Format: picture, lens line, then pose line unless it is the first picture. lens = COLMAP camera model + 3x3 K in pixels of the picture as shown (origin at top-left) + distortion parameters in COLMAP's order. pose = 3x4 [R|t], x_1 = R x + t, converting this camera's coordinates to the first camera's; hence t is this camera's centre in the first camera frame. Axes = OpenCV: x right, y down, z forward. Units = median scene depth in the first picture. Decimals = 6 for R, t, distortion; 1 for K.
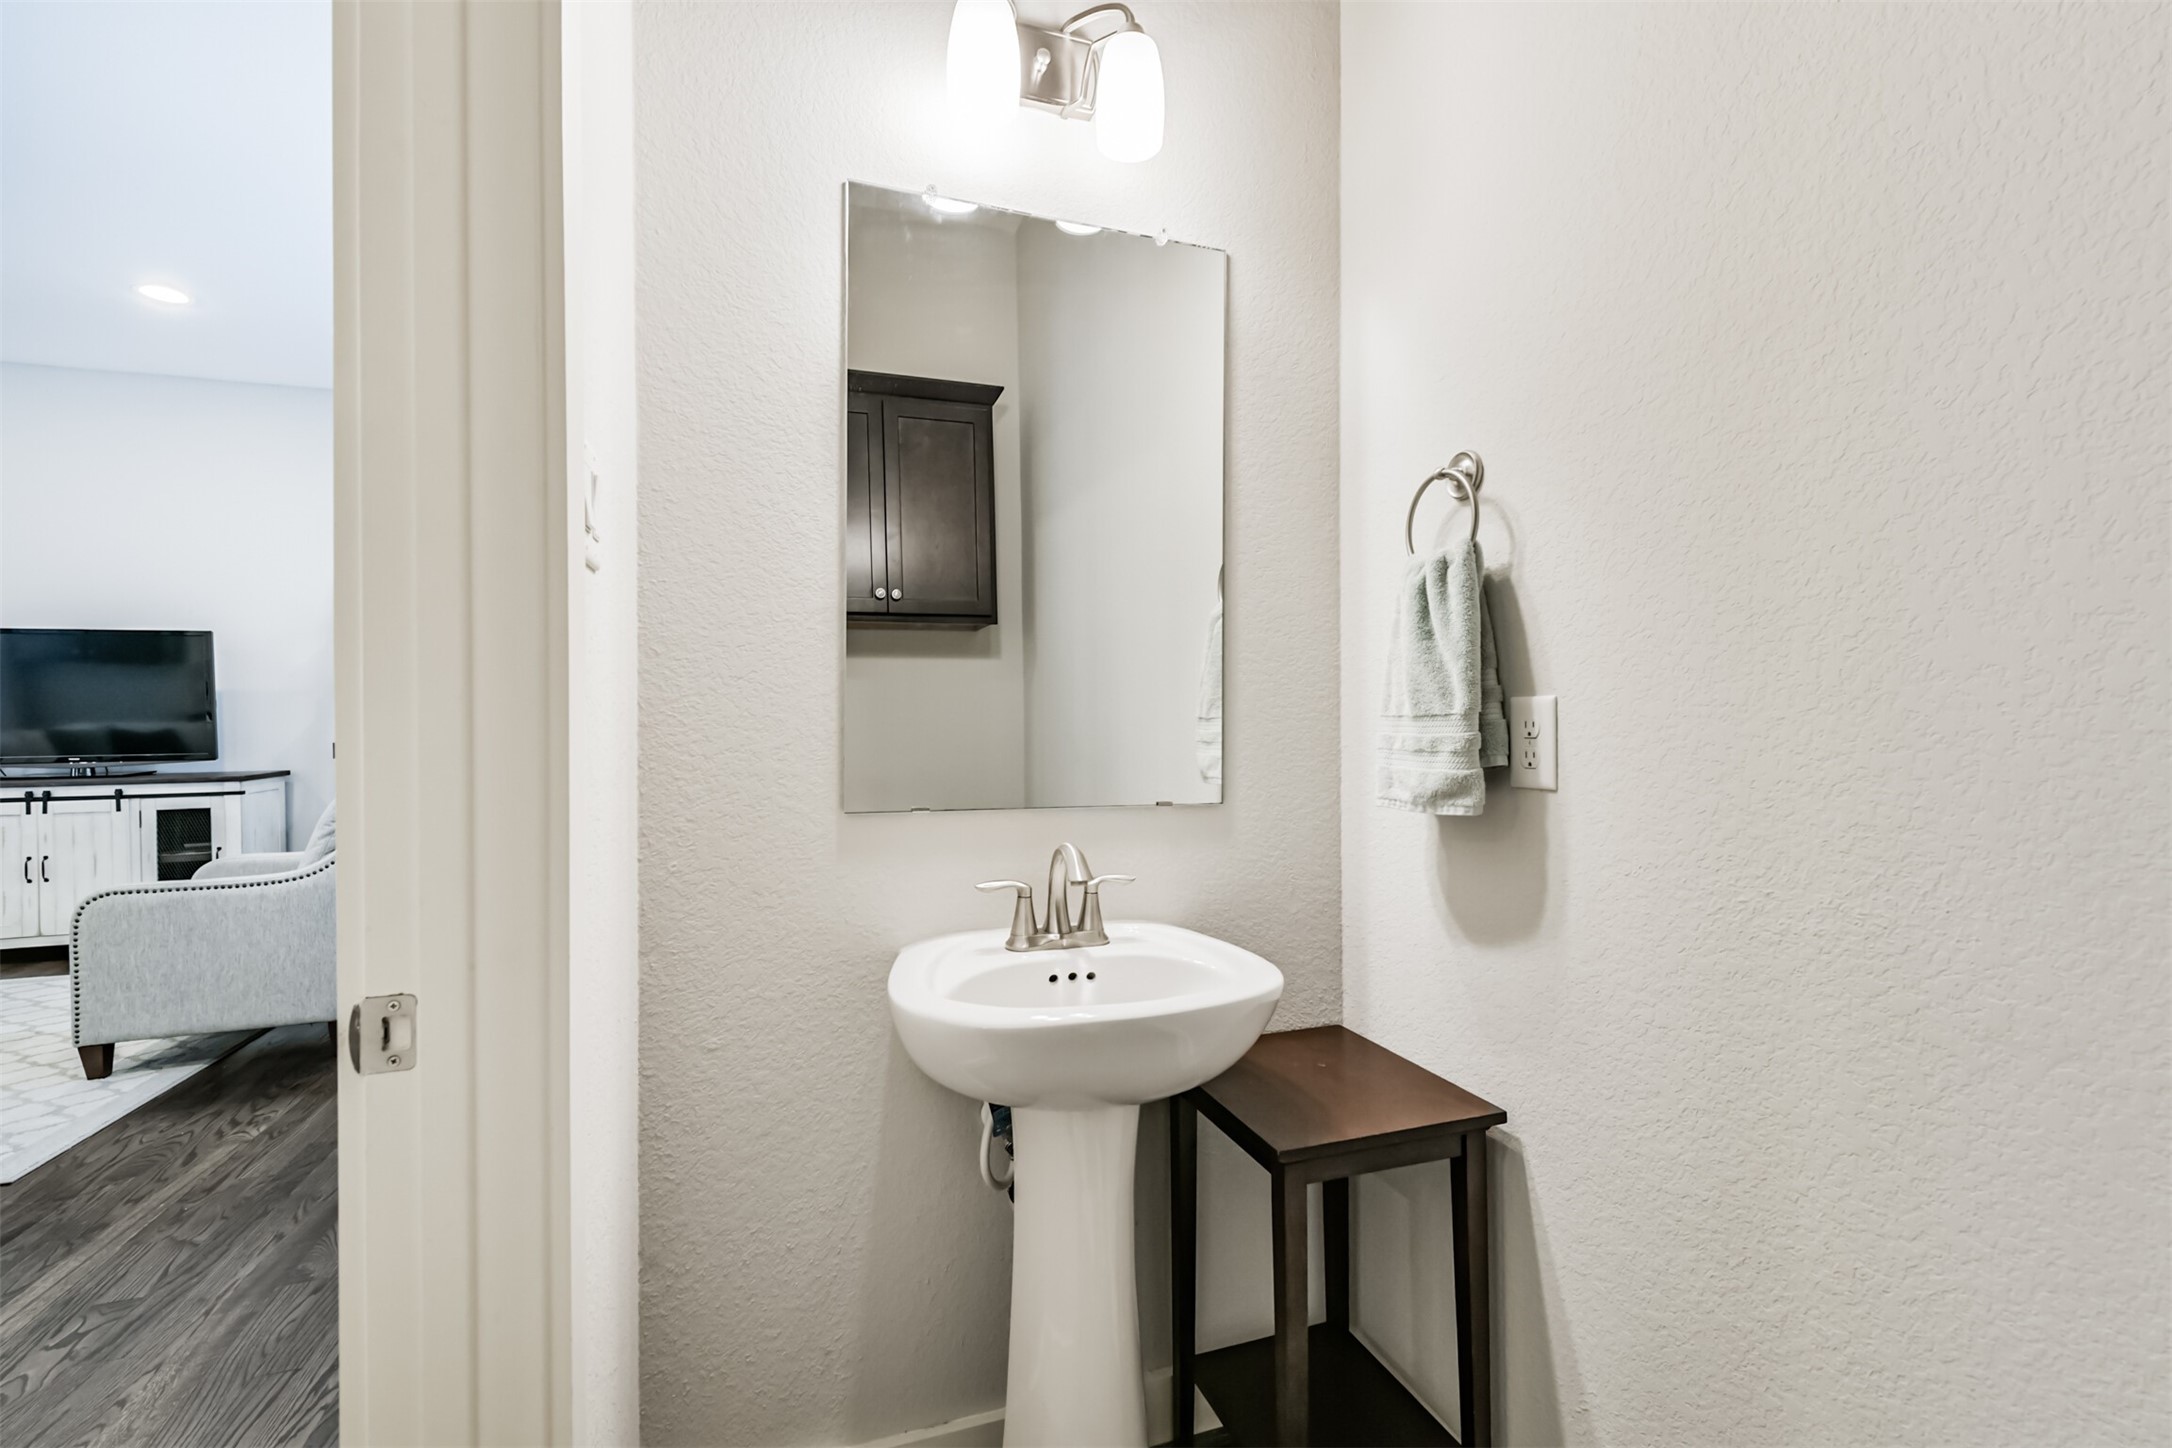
lens RADIAL K [[943.0, 0, 1077.5], [0, 943.0, 710.3], [0, 0, 1]] dist [0.004226, -0.000145]
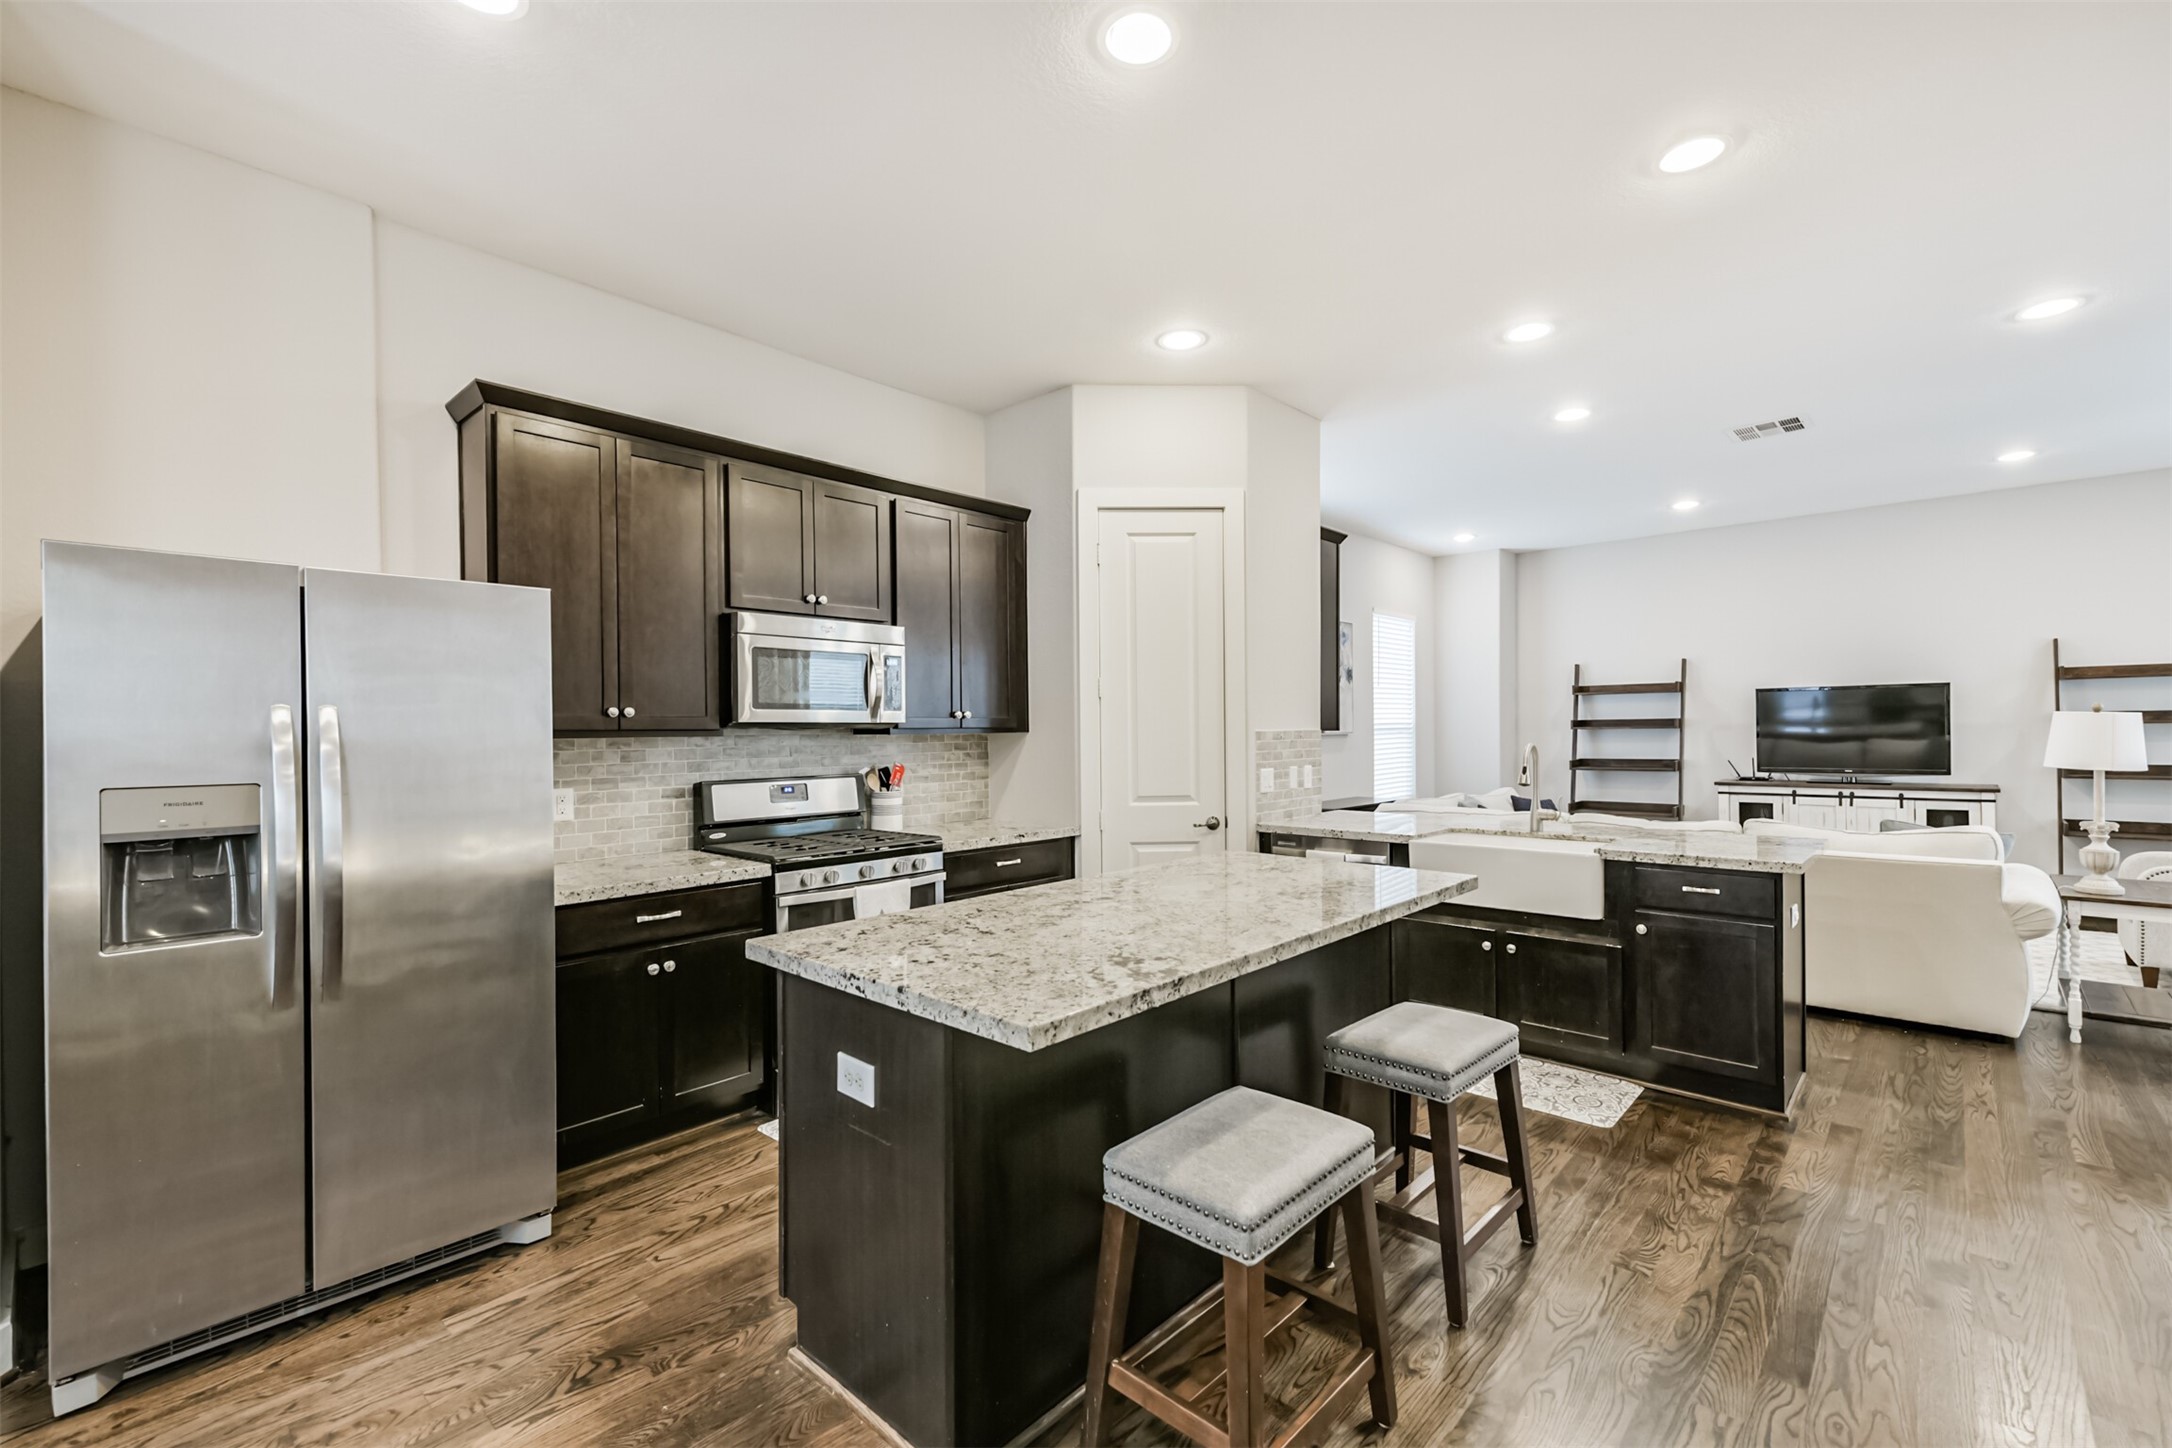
lens RADIAL K [[943.0, 0, 1077.0], [0, 943.0, 721.3], [0, 0, 1]] dist [0.004226, -0.000145]
pose [[0.487402, -0.003939, -0.873169, -0.353542], [0.006751, 0.999977, -0.000742, -0.037416], [0.873152, -0.005533, 0.487417, -0.854082]]
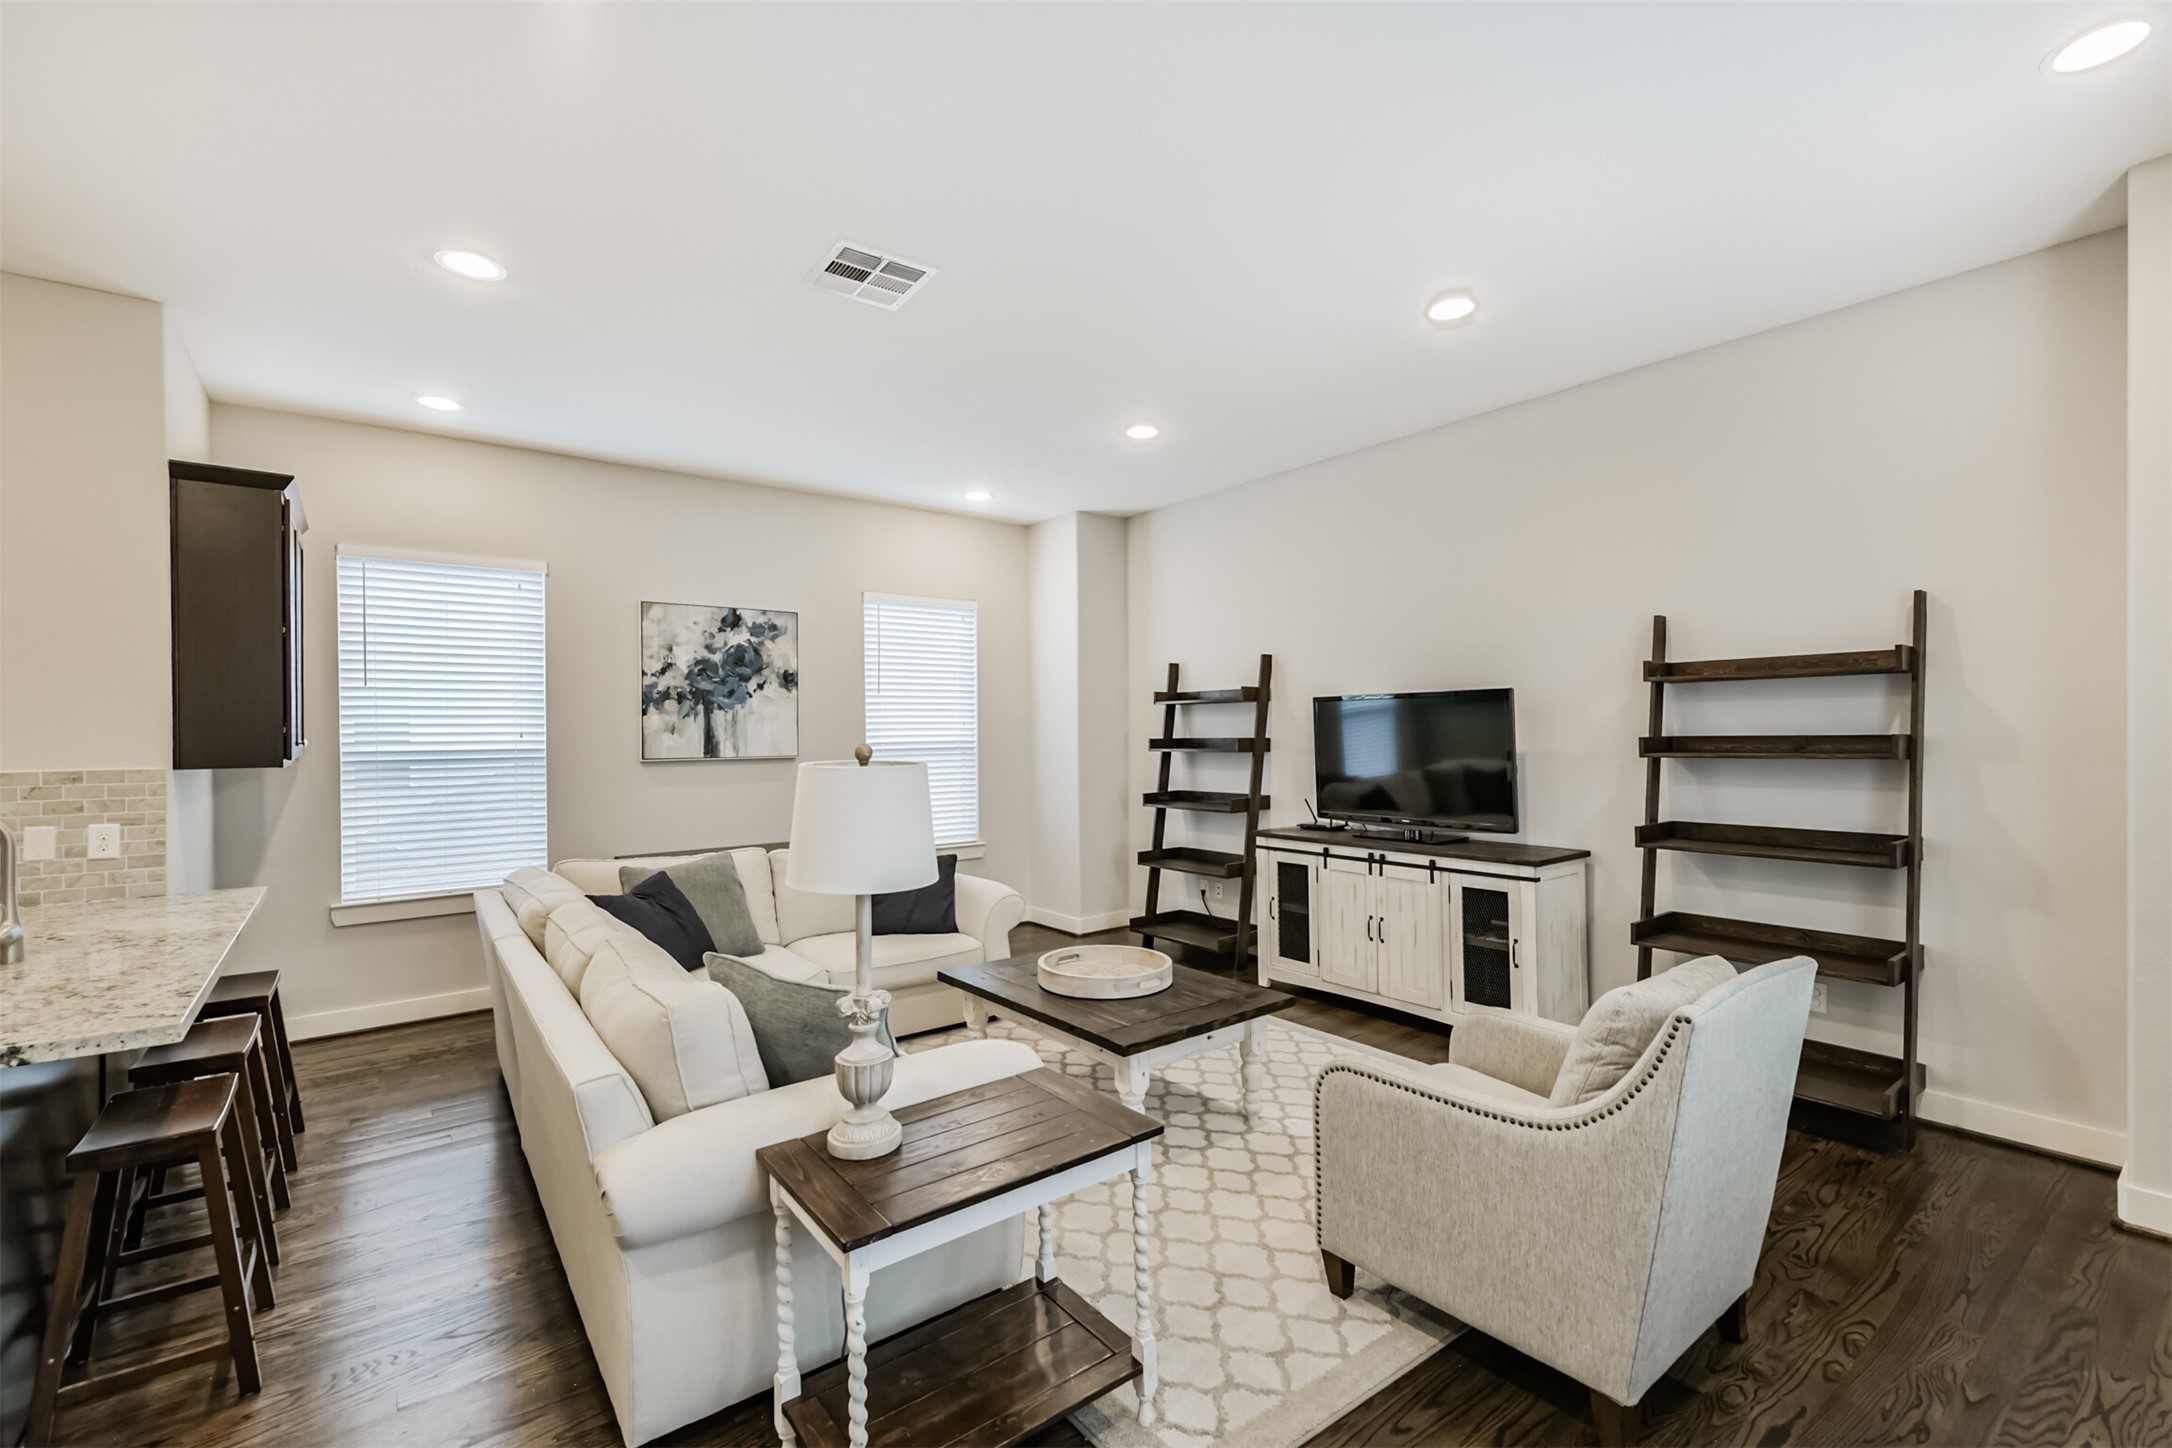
lens RADIAL K [[943.0, 0, 1087.6], [0, 943.0, 724.8], [0, 0, 1]] dist [0.004226, -0.000145]
pose [[0.342868, 0.000434, -0.939383, -0.241763], [0.007033, 0.999971, 0.003029, -0.059177], [0.939357, -0.007645, 0.342855, 0.353295]]
